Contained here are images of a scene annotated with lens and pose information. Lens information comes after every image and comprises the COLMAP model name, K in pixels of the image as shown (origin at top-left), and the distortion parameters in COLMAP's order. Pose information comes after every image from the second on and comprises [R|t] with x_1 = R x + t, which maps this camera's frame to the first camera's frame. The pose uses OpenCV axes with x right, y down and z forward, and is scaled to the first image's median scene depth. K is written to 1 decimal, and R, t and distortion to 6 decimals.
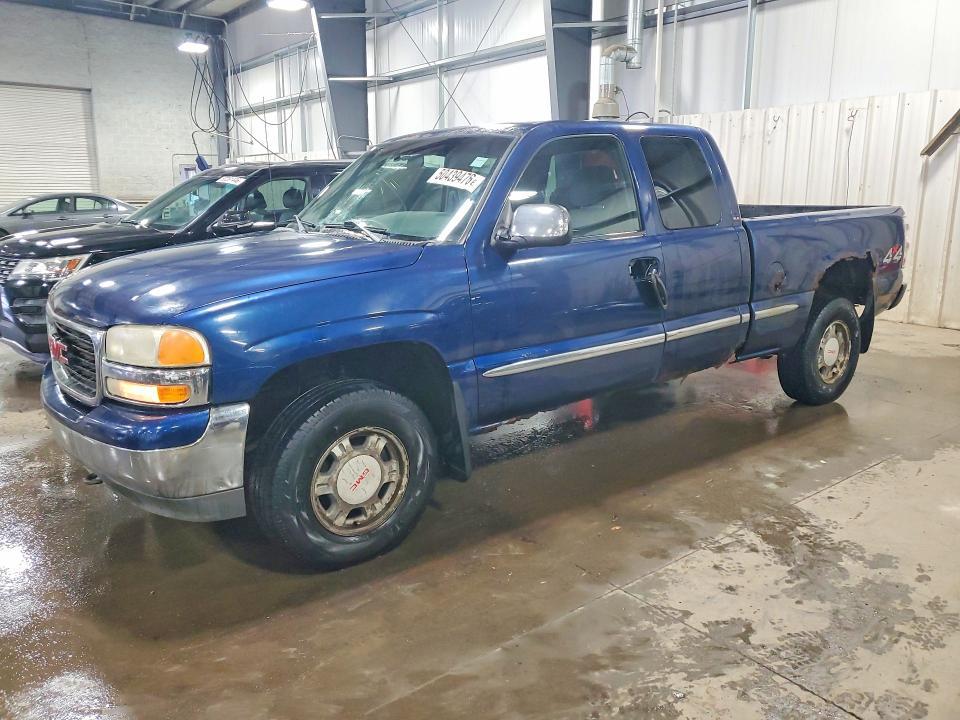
lens RADIAL K [[800.0, 0, 480.0], [0, 800.0, 360.0], [0, 0, 1]] dist [0.004550, 0.051286]
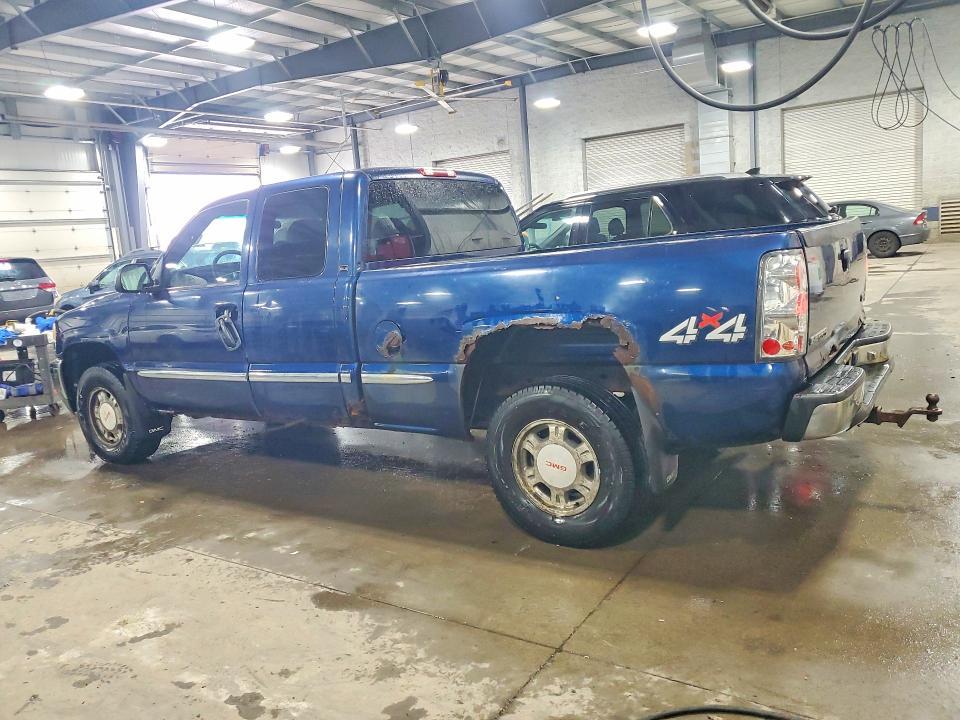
lens RADIAL K [[800.0, 0, 480.0], [0, 800.0, 360.0], [0, 0, 1]] dist [0.004550, 0.051286]
pose [[0.234724, 0.129088, -0.963453, 1.437693], [-0.114864, 0.987882, 0.104377, -0.215041], [0.965252, 0.086166, 0.246707, 1.079848]]
